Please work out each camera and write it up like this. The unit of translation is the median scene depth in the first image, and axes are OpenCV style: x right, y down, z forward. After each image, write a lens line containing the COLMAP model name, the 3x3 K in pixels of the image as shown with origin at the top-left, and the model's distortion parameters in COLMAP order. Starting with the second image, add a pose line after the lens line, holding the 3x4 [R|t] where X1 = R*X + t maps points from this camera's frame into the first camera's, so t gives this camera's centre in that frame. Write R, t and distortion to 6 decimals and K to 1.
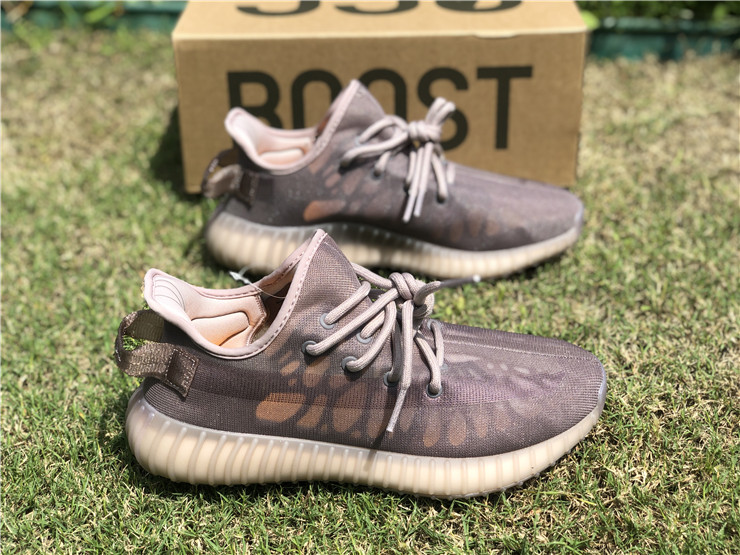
lens RADIAL K [[1128.1, 0, 370.0], [0, 1128.1, 277.5], [0, 0, 1]] dist [-0.008065, -0.152457]
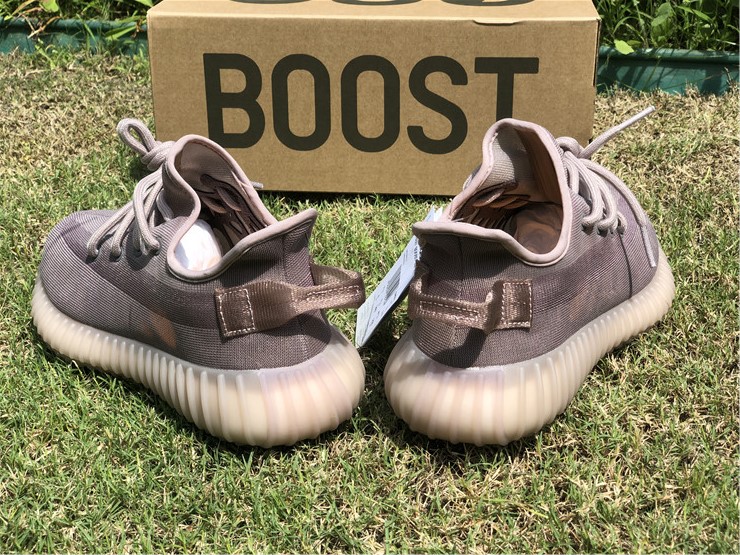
lens RADIAL K [[1113.3, 0, 373.2], [0, 1113.3, 297.0], [0, 0, 1]] dist [-0.005447, -0.110829]
pose [[0.996047, 0.047049, -0.075346, 0.103386], [-0.052818, 0.995670, -0.076499, 0.090247], [0.071421, 0.080176, 0.994219, 0.139600]]
